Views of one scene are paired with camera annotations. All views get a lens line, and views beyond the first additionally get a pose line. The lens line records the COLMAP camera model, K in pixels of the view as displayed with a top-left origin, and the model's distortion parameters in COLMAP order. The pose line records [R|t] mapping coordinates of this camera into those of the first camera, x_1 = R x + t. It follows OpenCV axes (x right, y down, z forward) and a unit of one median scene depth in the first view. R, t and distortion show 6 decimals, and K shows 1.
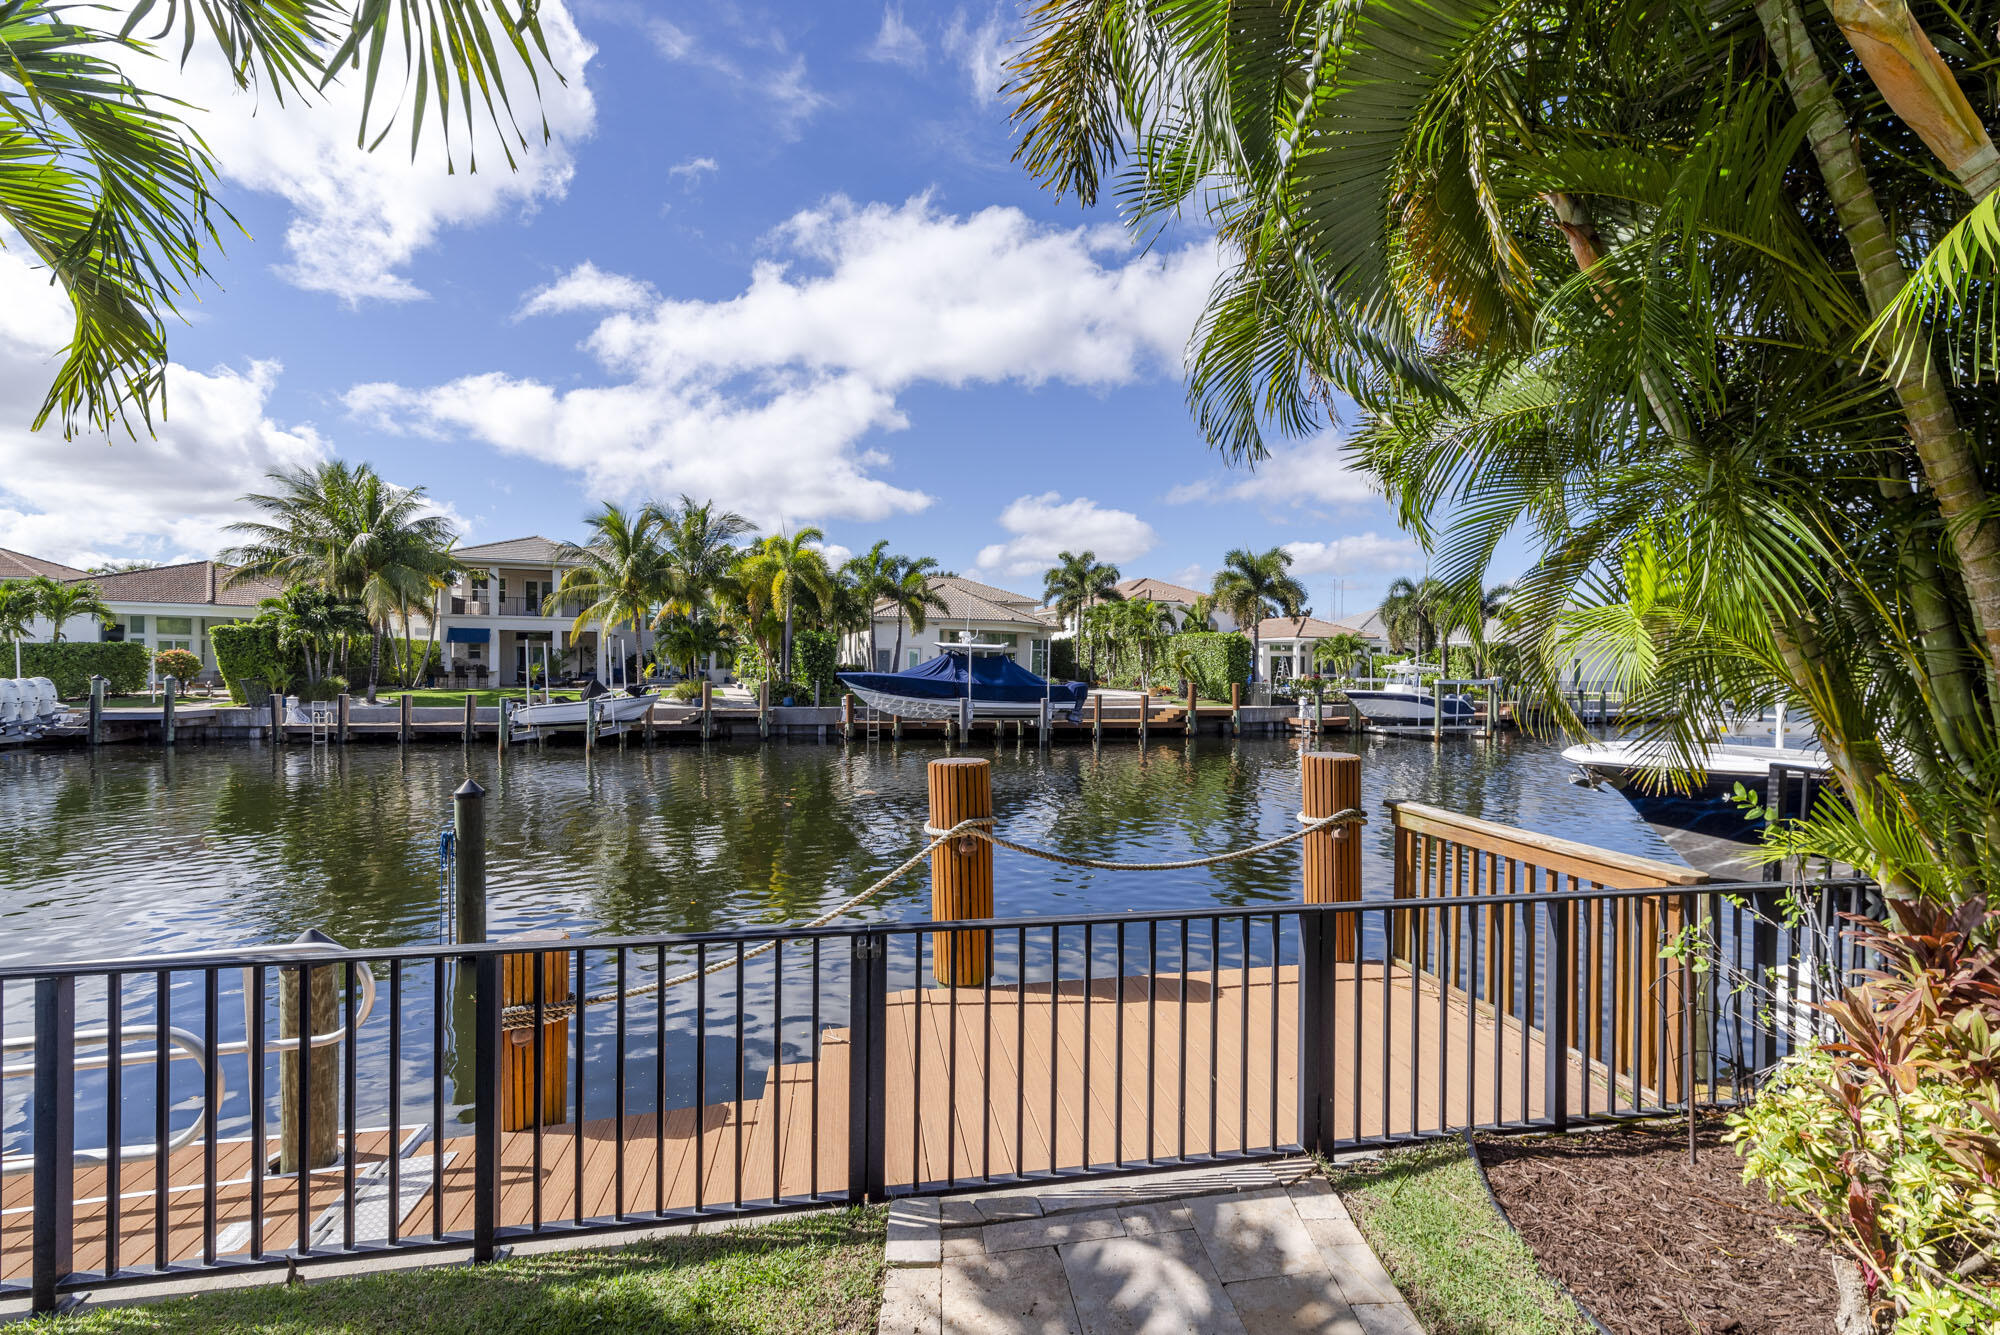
lens RADIAL K [[858.2, 0, 1023.9], [0, 858.2, 672.9], [0, 0, 1]] dist [-0.001808, 0.002008]
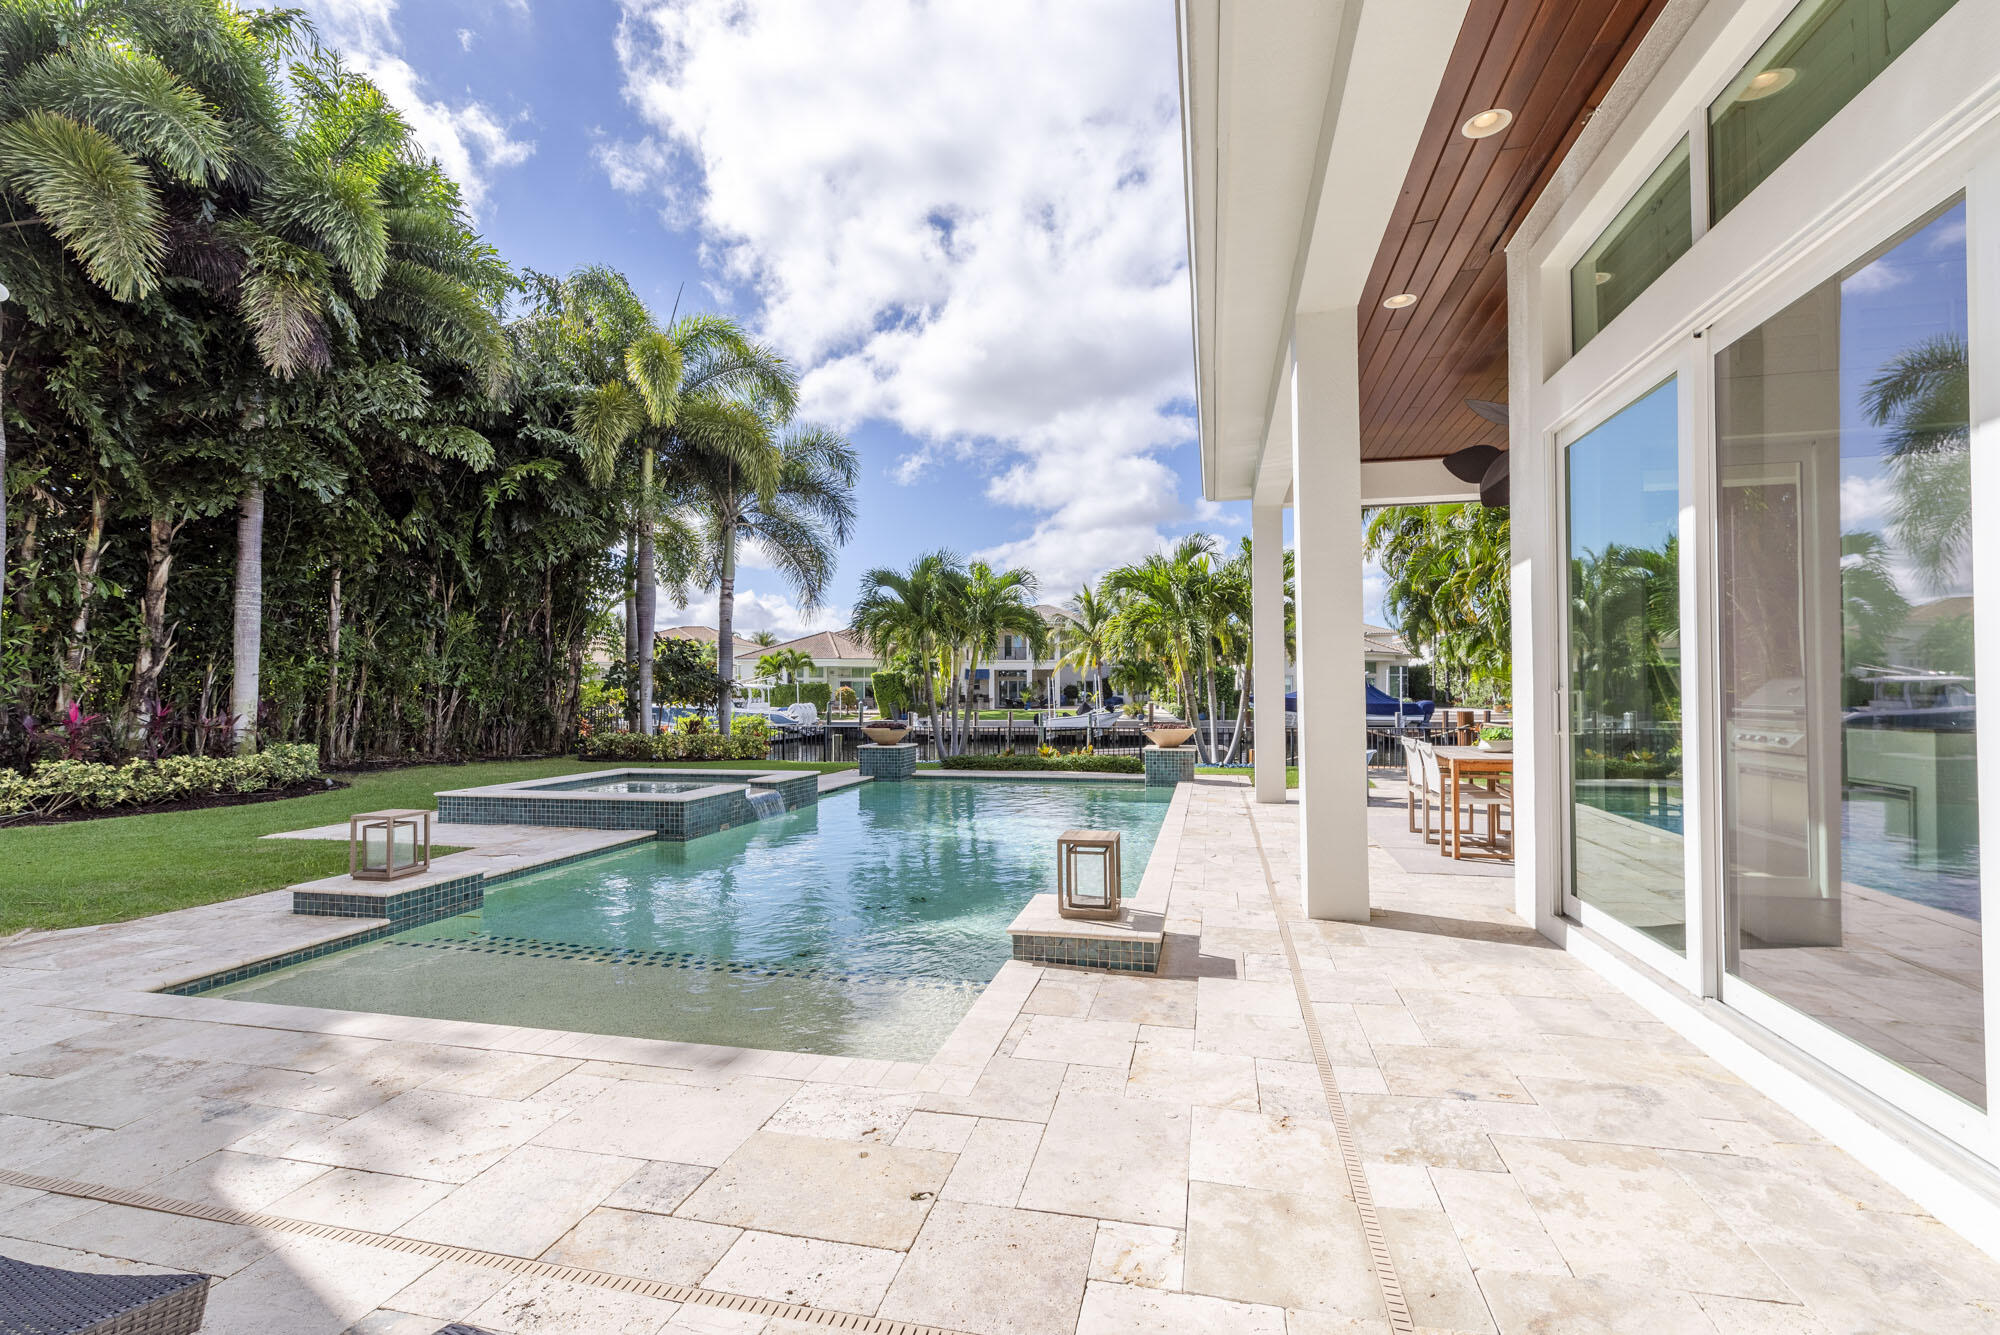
lens RADIAL K [[858.2, 0, 1019.1], [0, 858.2, 678.1], [0, 0, 1]] dist [-0.001808, 0.002008]
pose [[0.919451, -0.019997, -0.392697, 0.005698], [0.010504, 0.999599, -0.026308, 0.003728], [0.393065, 0.020064, 0.919292, -0.410173]]
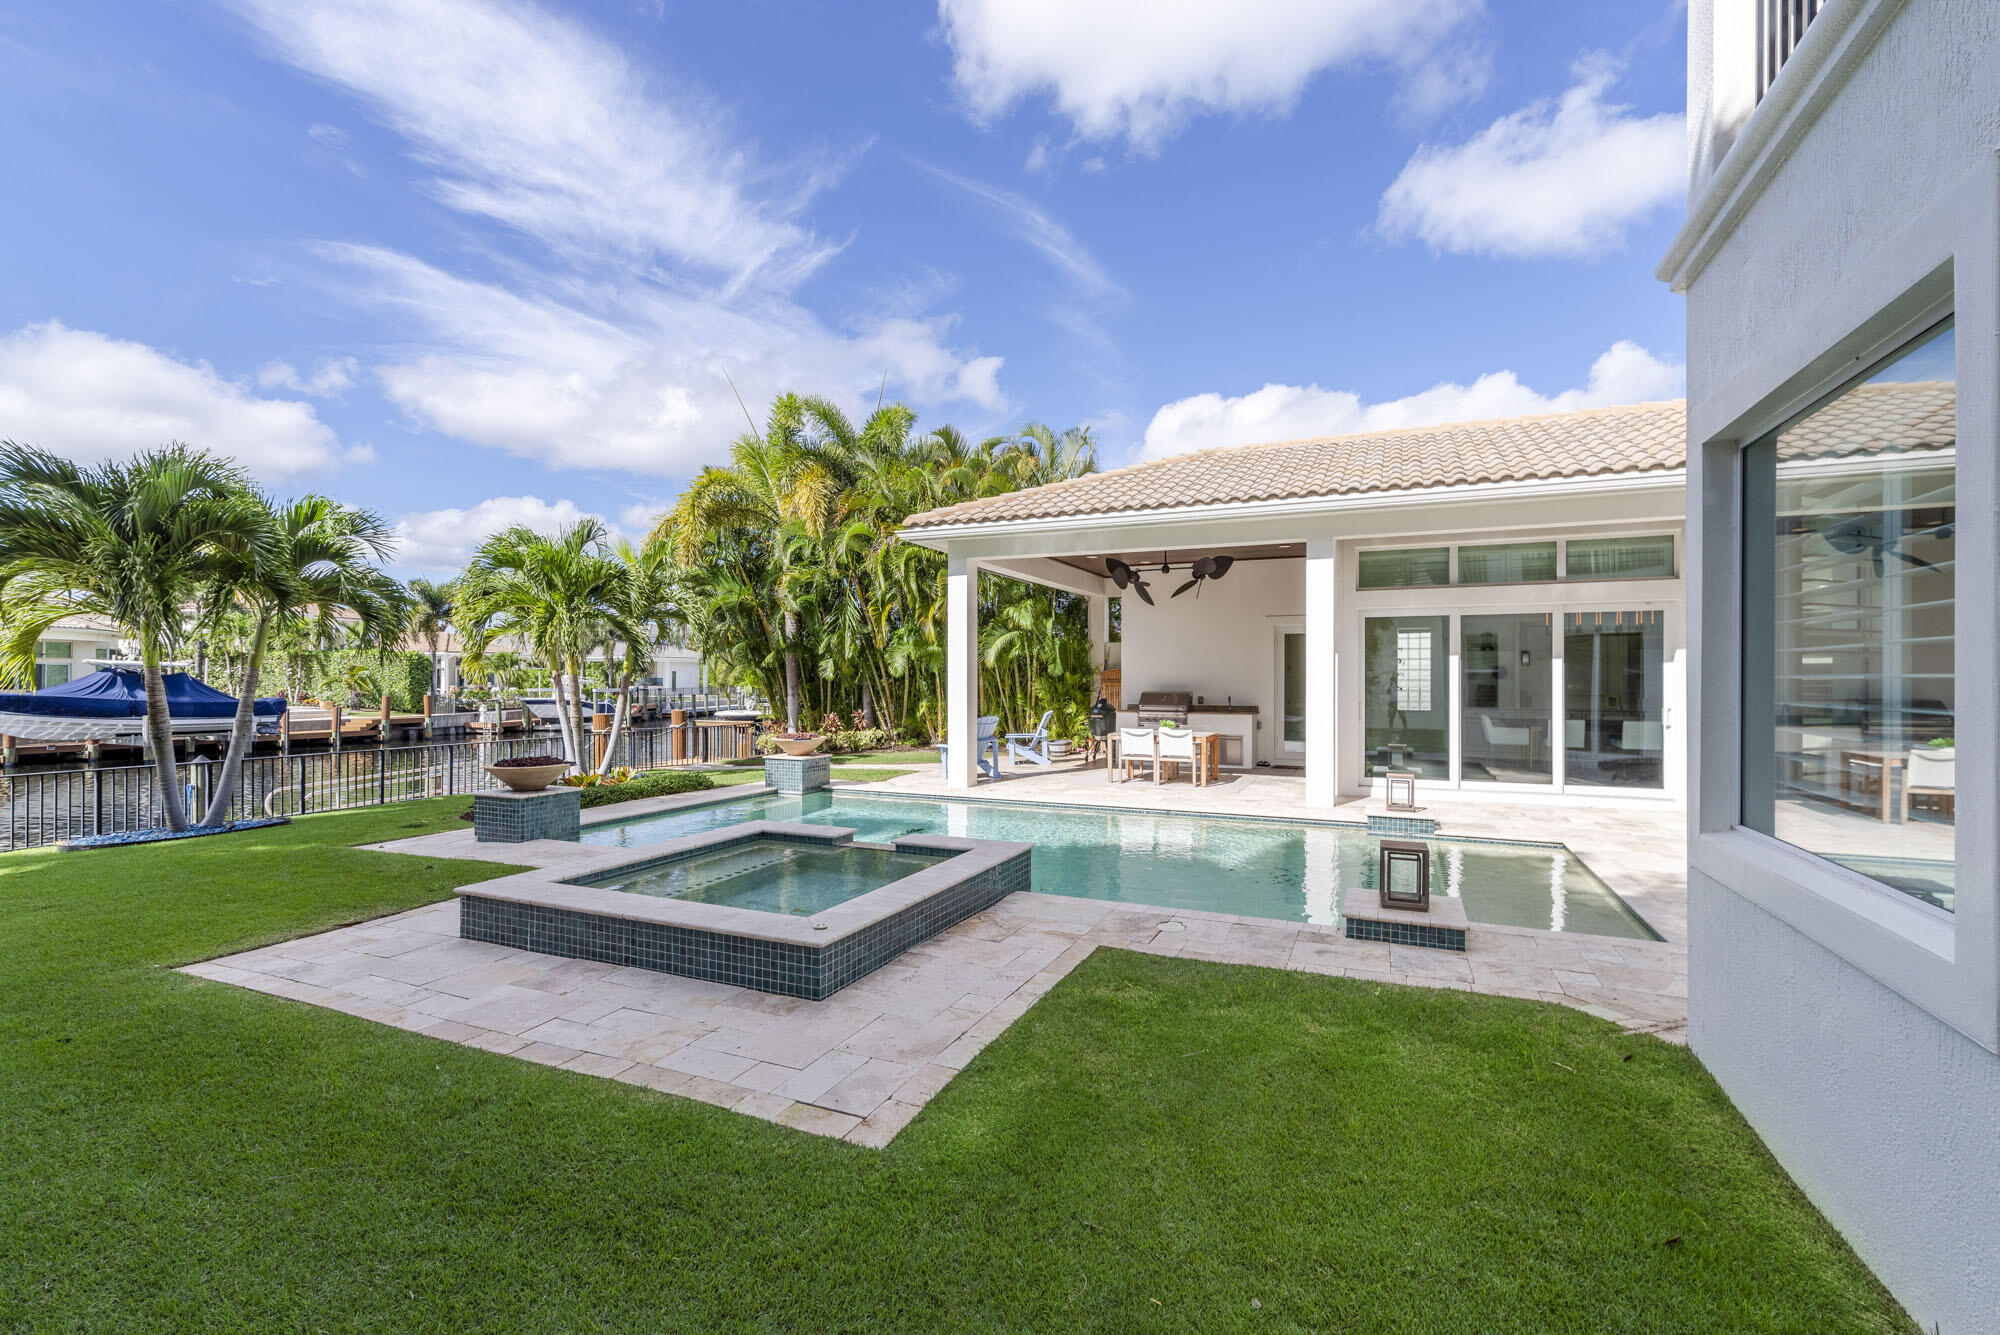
lens RADIAL K [[858.2, 0, 1023.6], [0, 858.2, 652.2], [0, 0, 1]] dist [-0.001808, 0.002008]
pose [[0.557444, 0.016591, 0.830049, -0.282511], [0.009506, 0.999607, -0.026364, -0.008144], [-0.830160, 0.022587, 0.557067, -0.353369]]
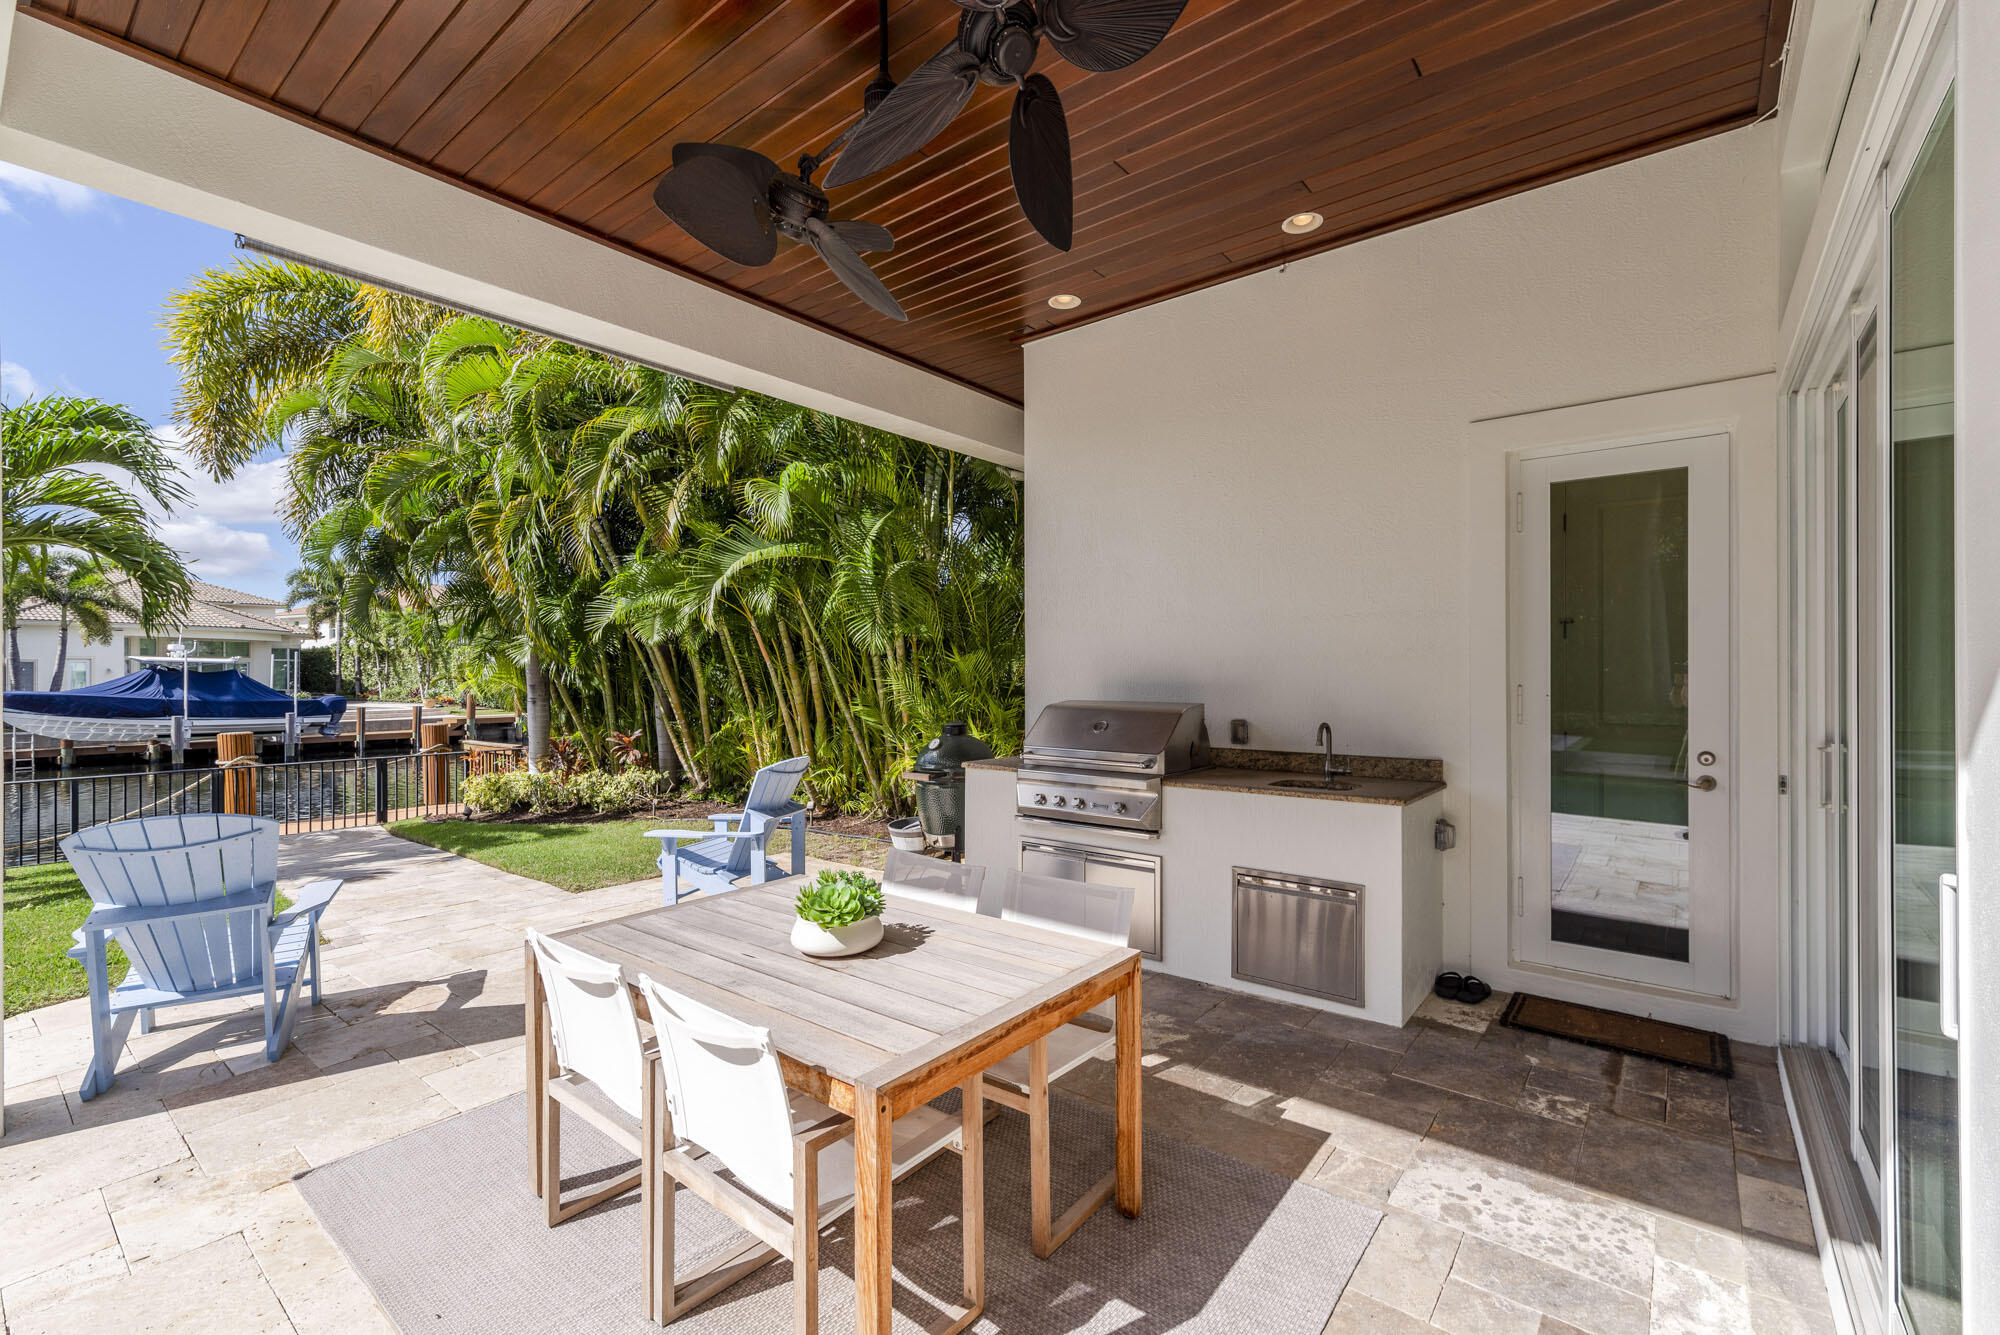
lens RADIAL K [[858.2, 0, 1025.8], [0, 858.2, 674.2], [0, 0, 1]] dist [-0.001808, 0.002008]
pose [[0.744523, -0.011206, 0.667502, -0.004444], [0.014027, 0.999901, 0.001142, -0.004070], [-0.667449, 0.008513, 0.744607, -0.267697]]
